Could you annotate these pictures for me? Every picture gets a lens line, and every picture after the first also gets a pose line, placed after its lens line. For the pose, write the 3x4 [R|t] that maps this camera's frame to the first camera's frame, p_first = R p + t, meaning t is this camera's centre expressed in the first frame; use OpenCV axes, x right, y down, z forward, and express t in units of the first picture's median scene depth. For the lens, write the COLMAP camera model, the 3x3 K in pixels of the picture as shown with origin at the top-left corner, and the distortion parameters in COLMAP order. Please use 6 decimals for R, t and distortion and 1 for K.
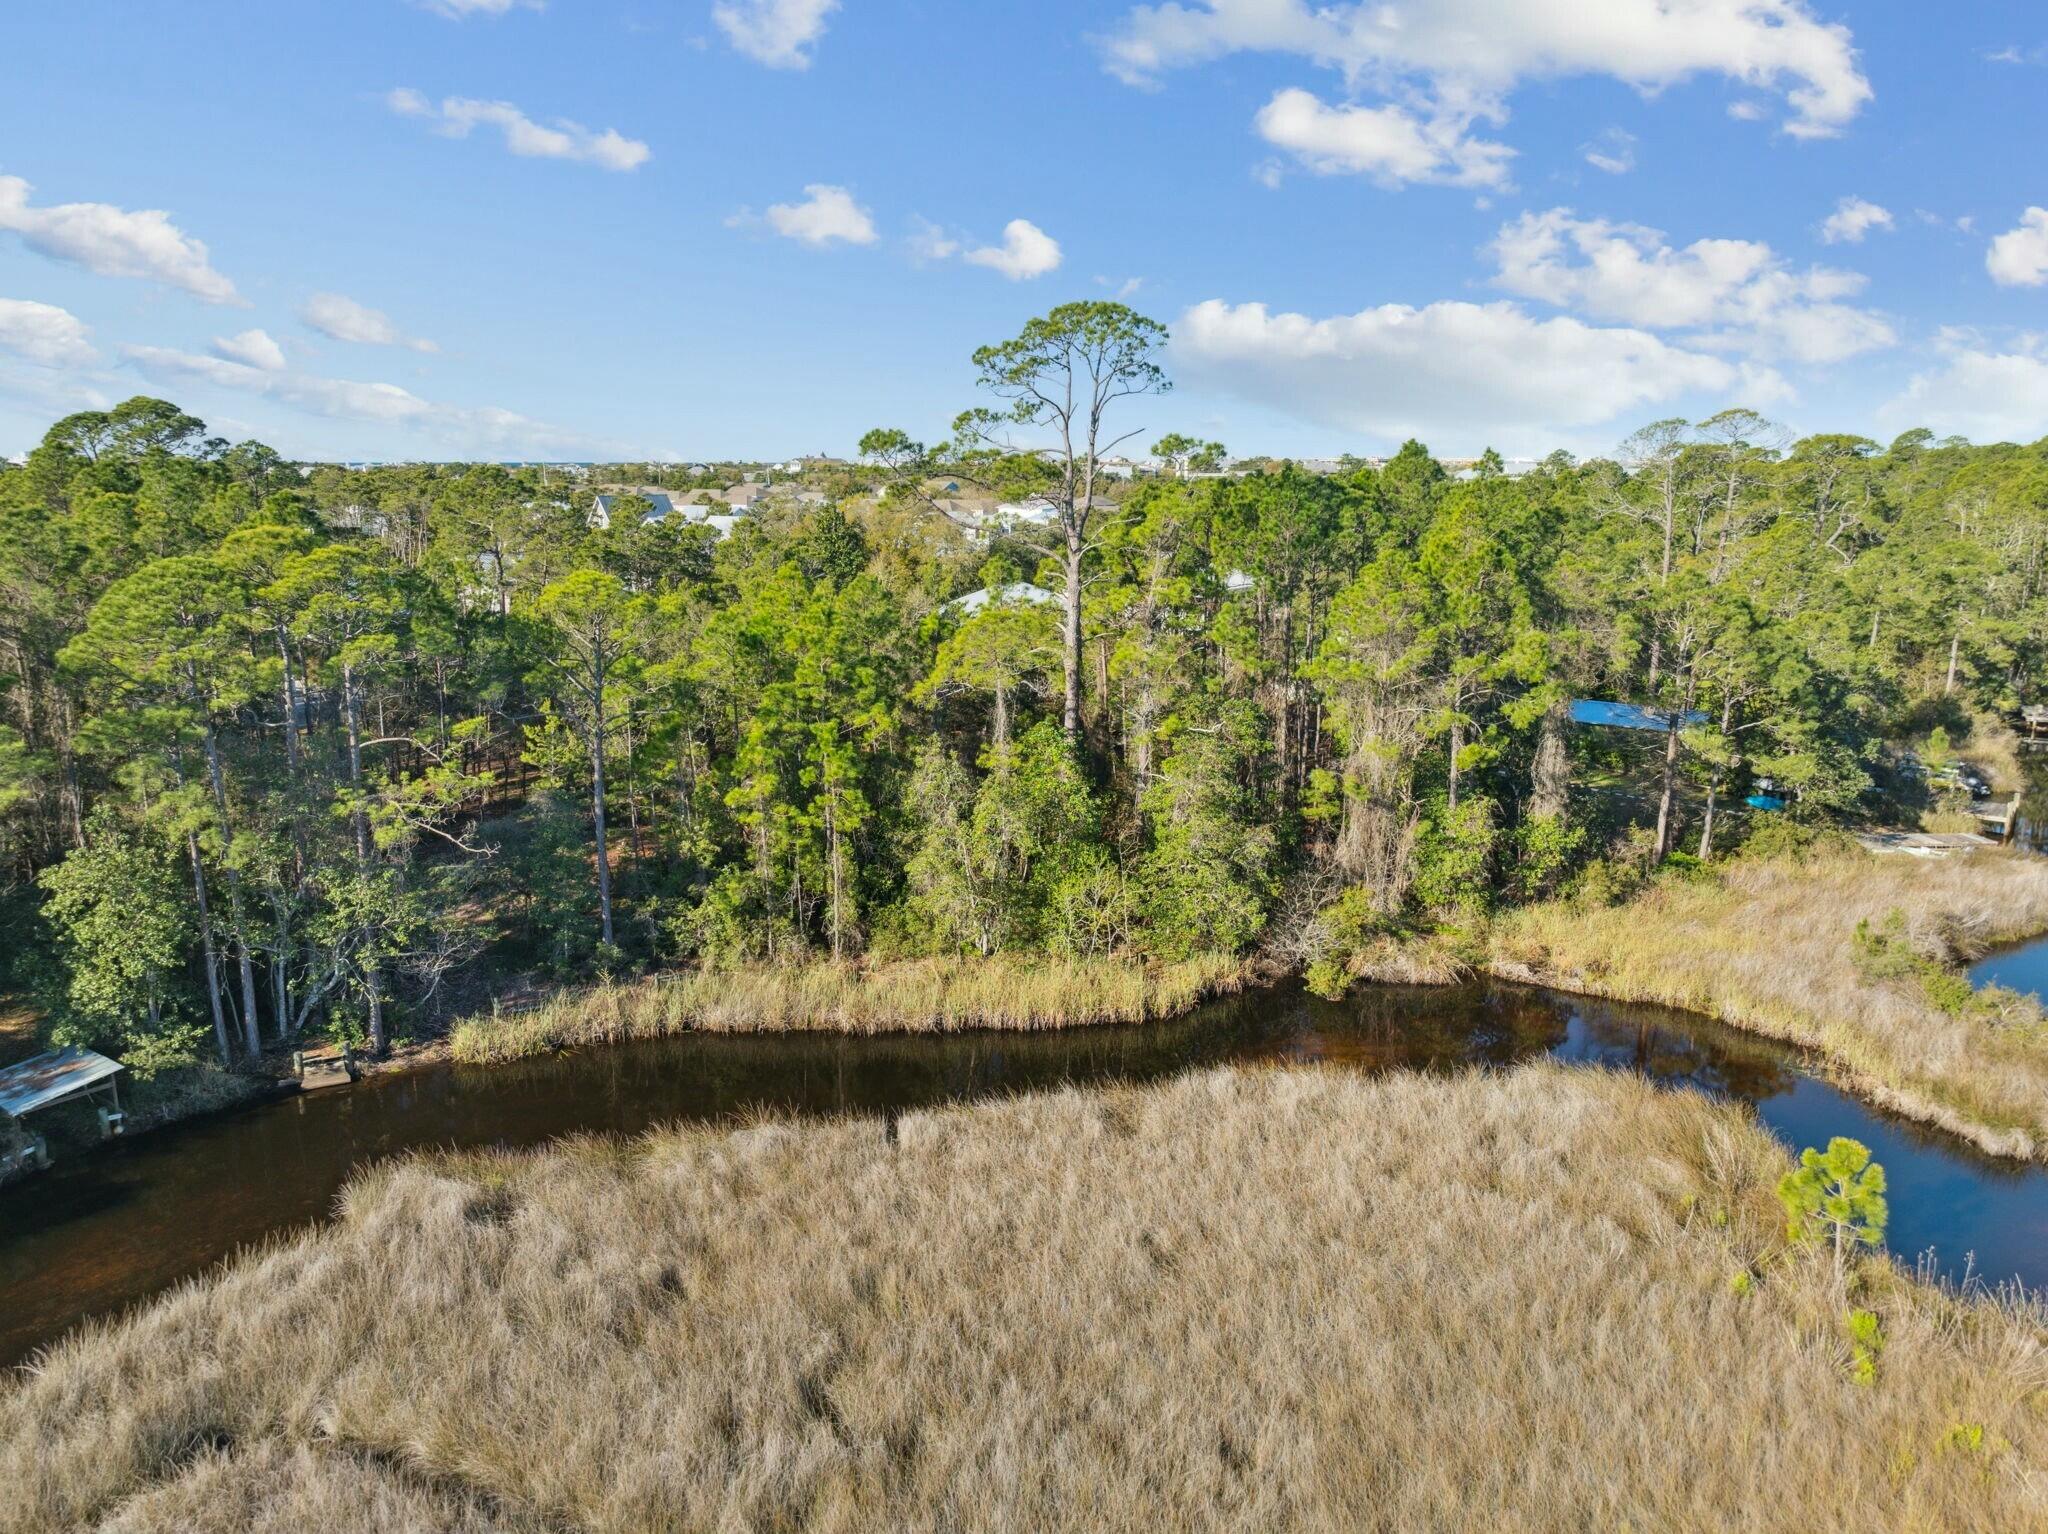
lens RADIAL K [[1450.9, 0, 1024.0], [0, 1450.9, 767.0], [0, 0, 1]] dist [0.002538, -0.000825]
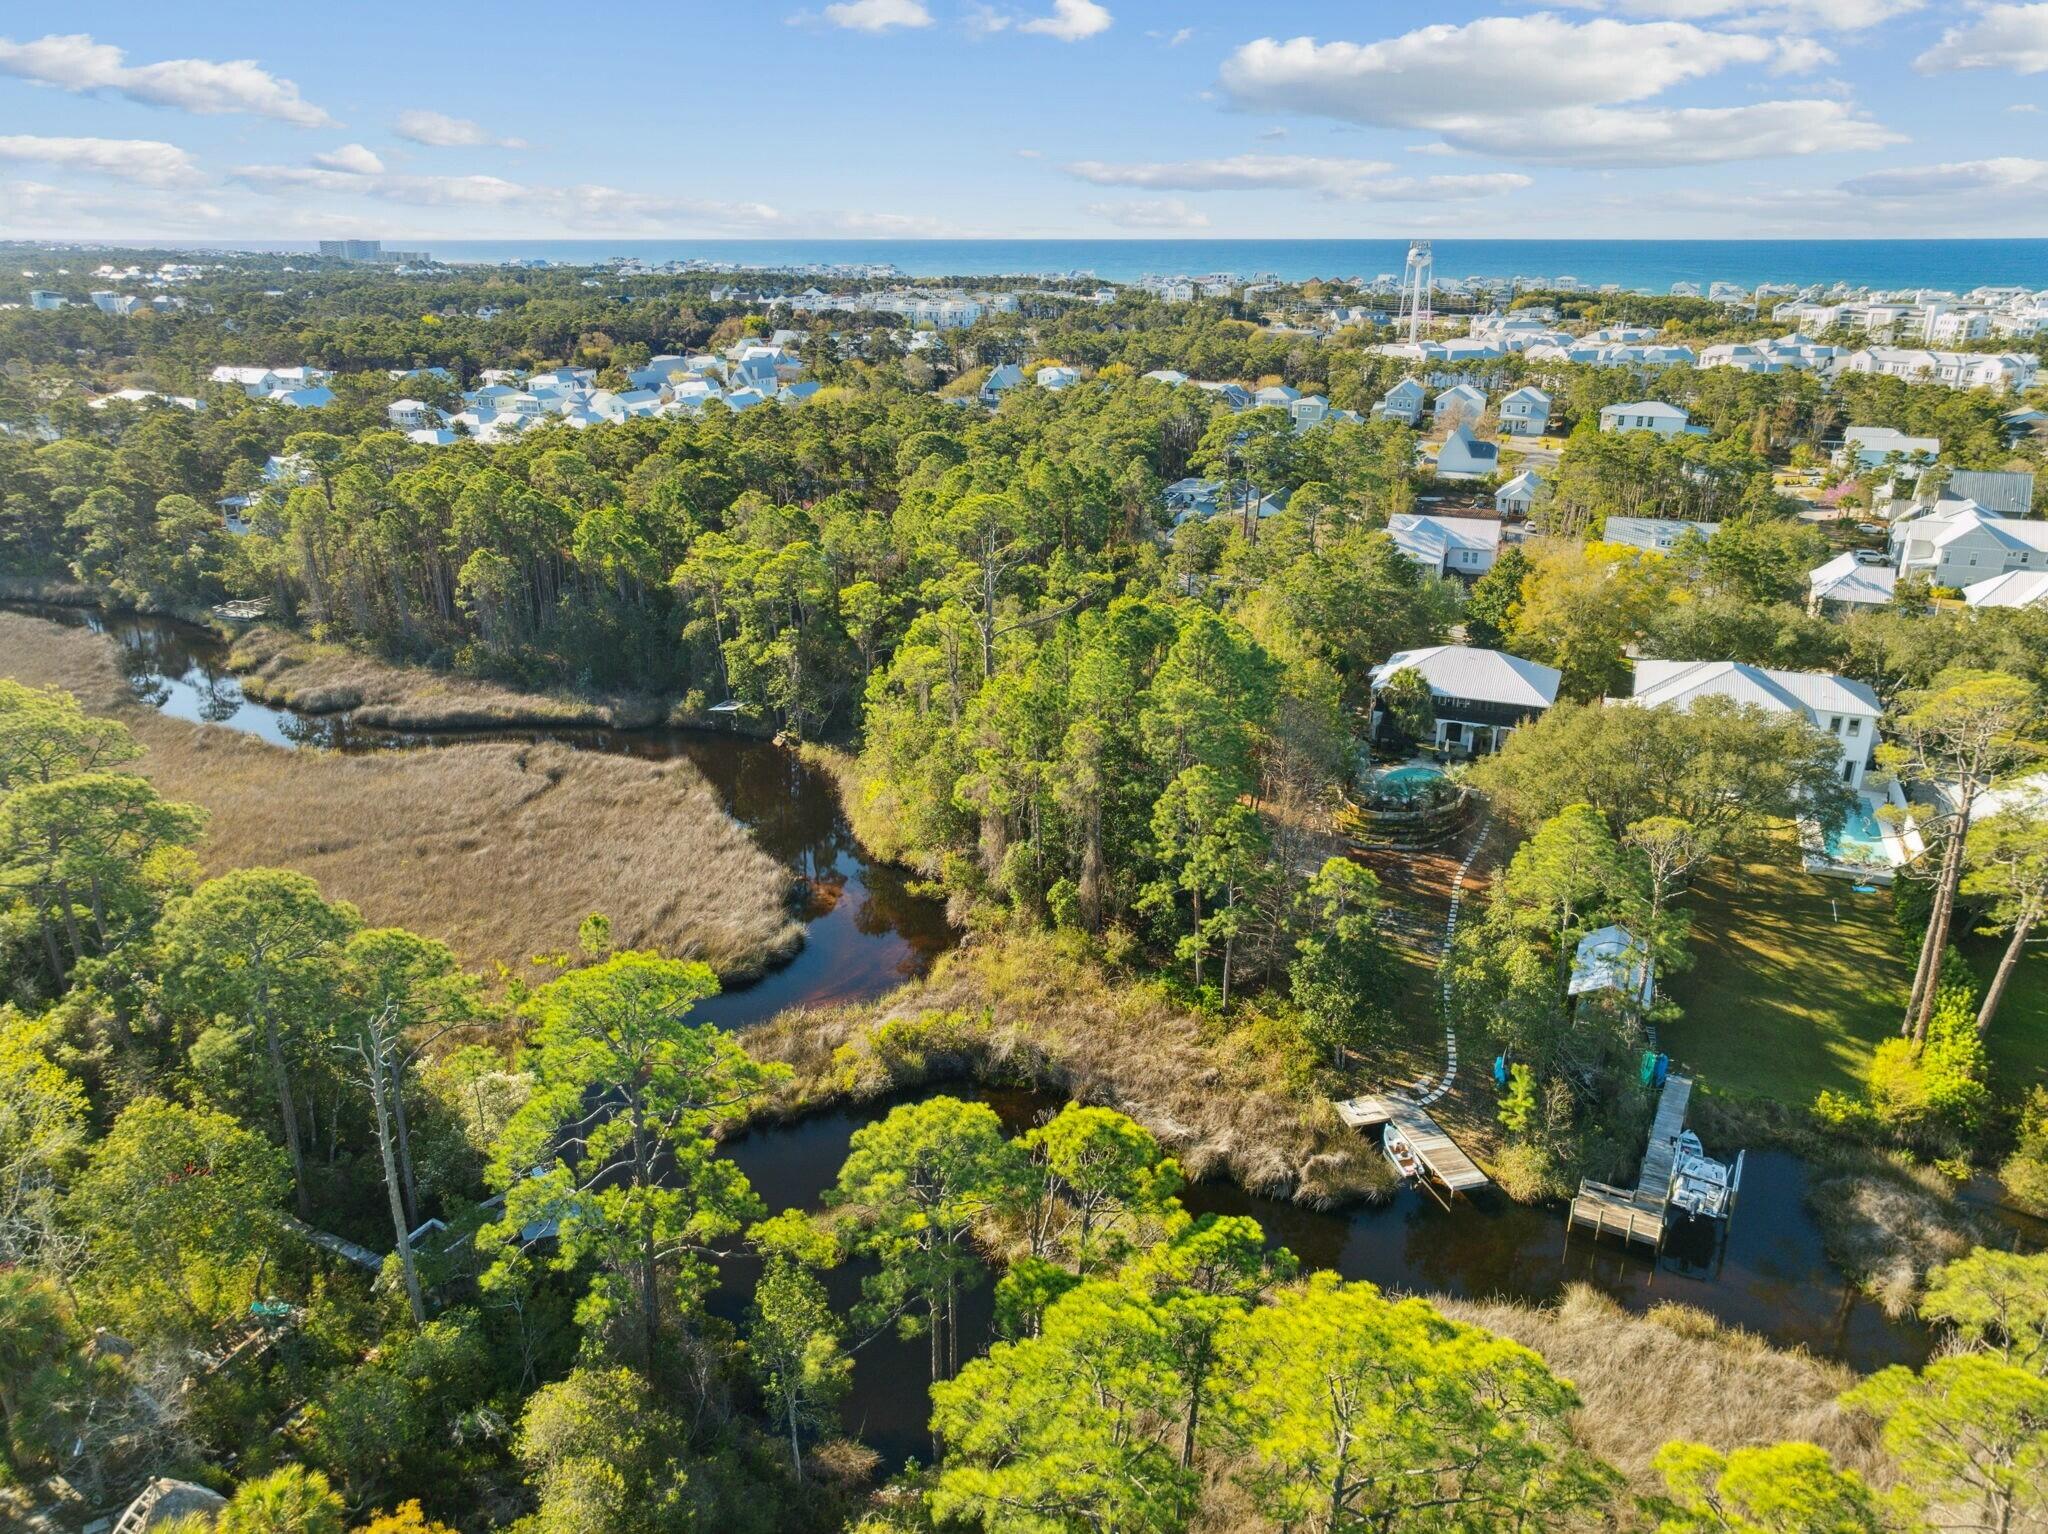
lens RADIAL K [[1450.9, 0, 1024.0], [0, 1450.9, 767.0], [0, 0, 1]] dist [0.002538, -0.000825]
pose [[0.204563, 0.338816, -0.918345, 2.126617], [-0.198377, 0.933066, 0.300059, -0.649733], [0.958541, 0.120798, 0.258084, 0.726064]]
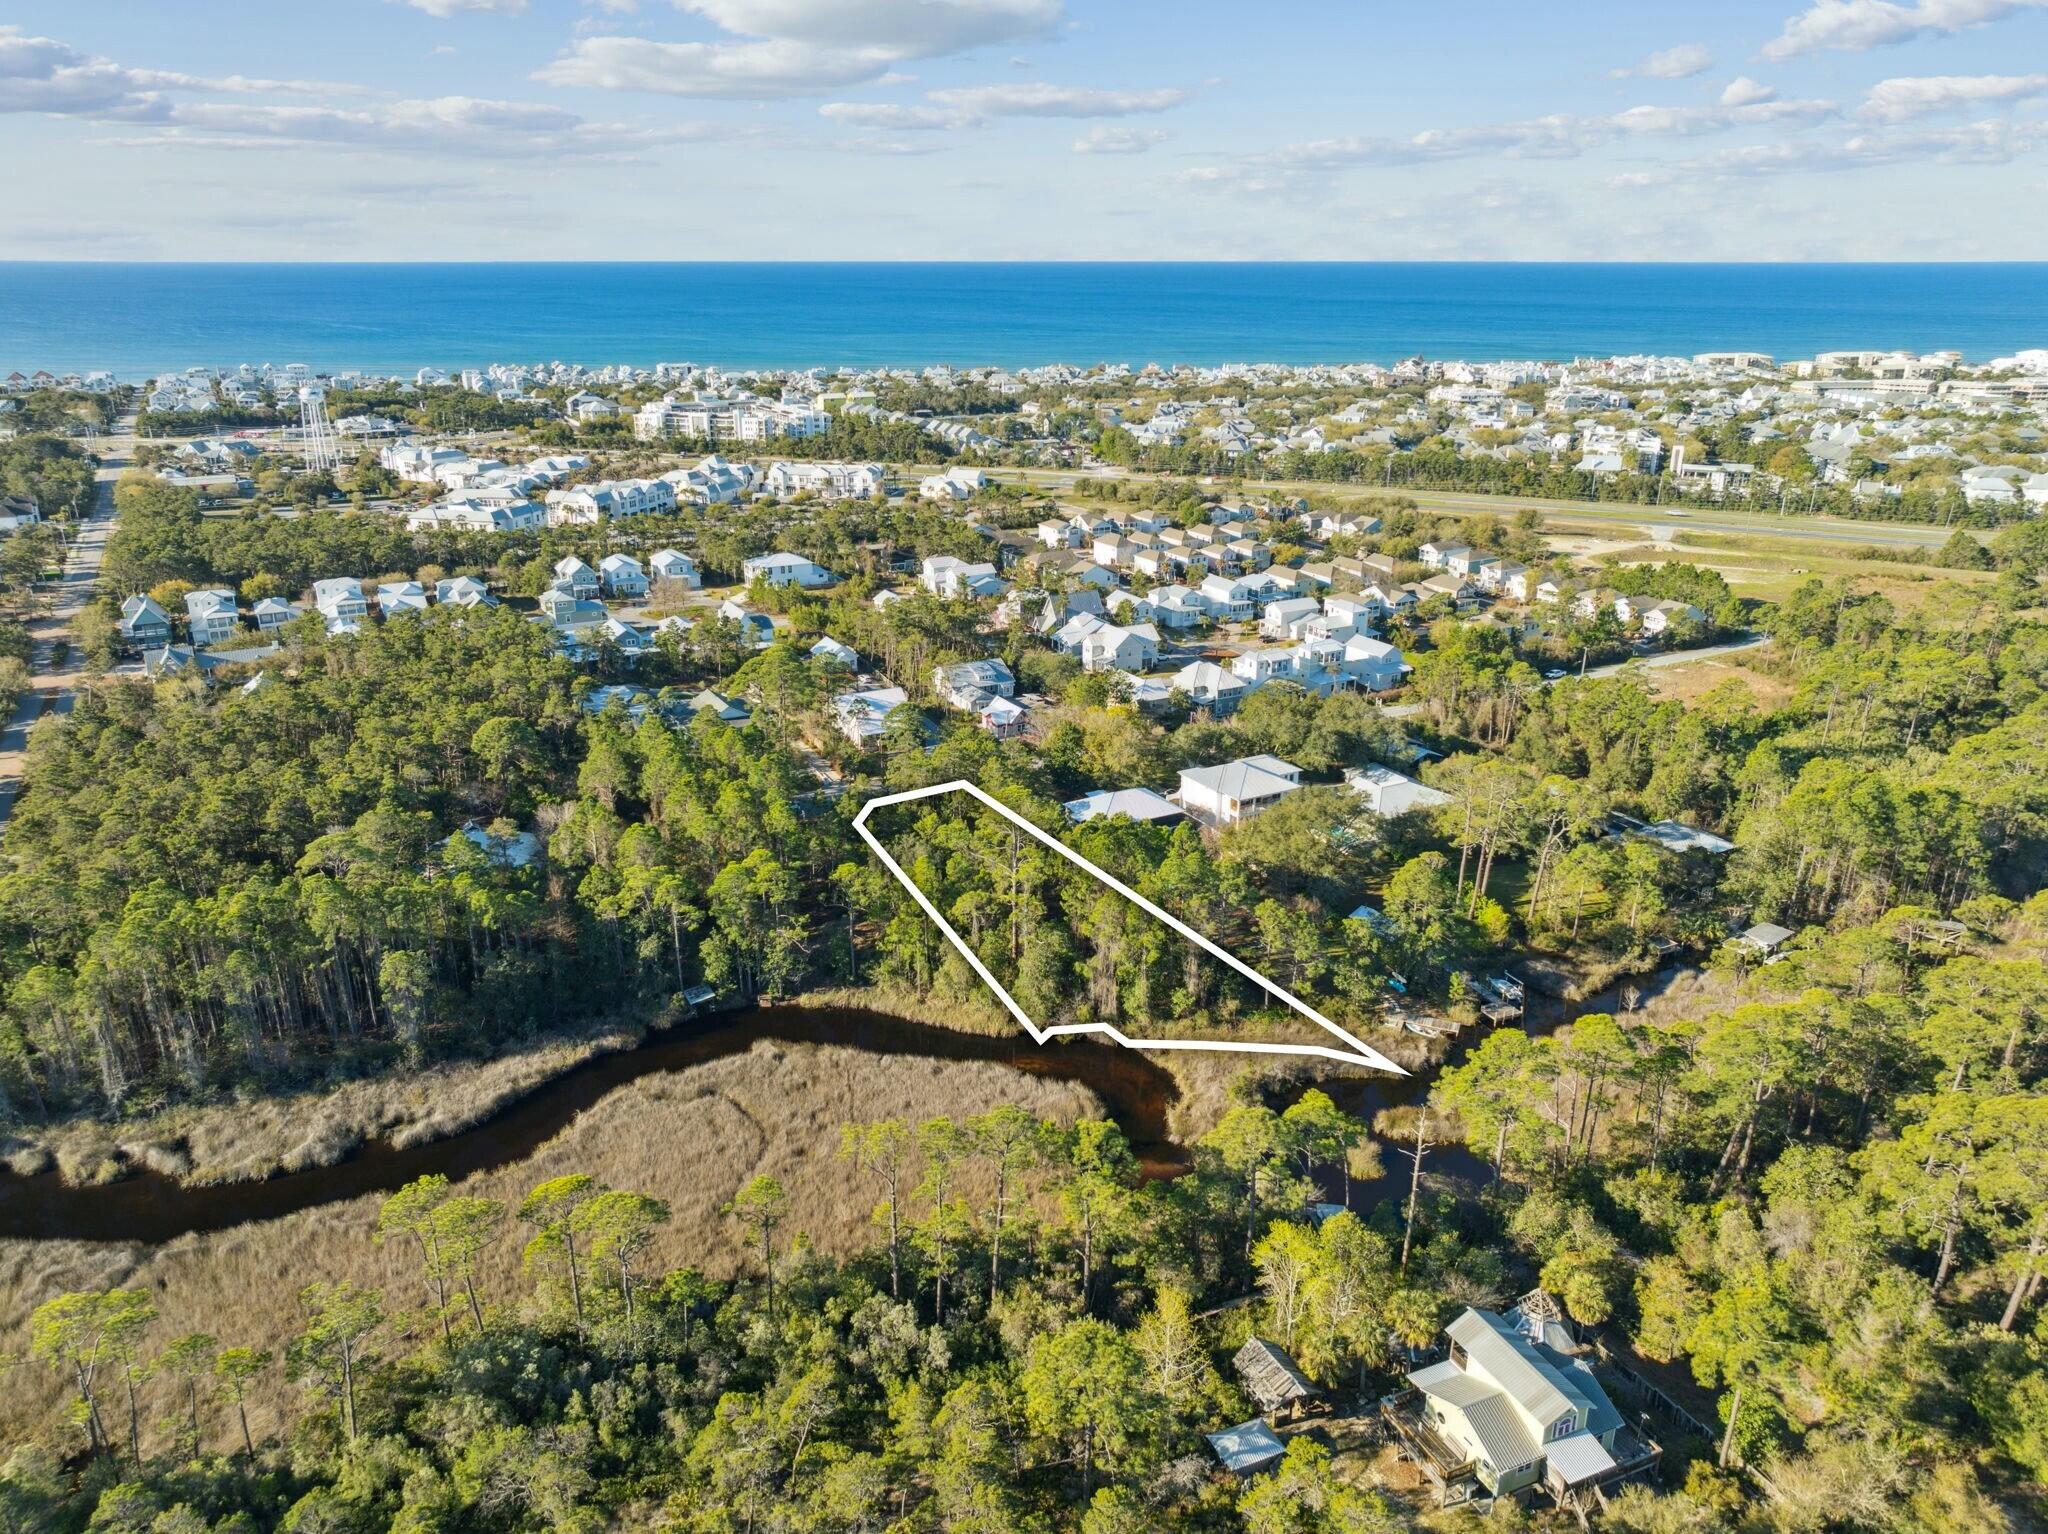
lens RADIAL K [[1450.9, 0, 1024.0], [0, 1450.9, 767.0], [0, 0, 1]] dist [0.002538, -0.000825]
pose [[0.897653, 0.148684, -0.414863, 1.434464], [-0.091184, 0.983659, 0.155241, -0.940207], [0.431166, -0.101523, 0.896543, -1.801261]]
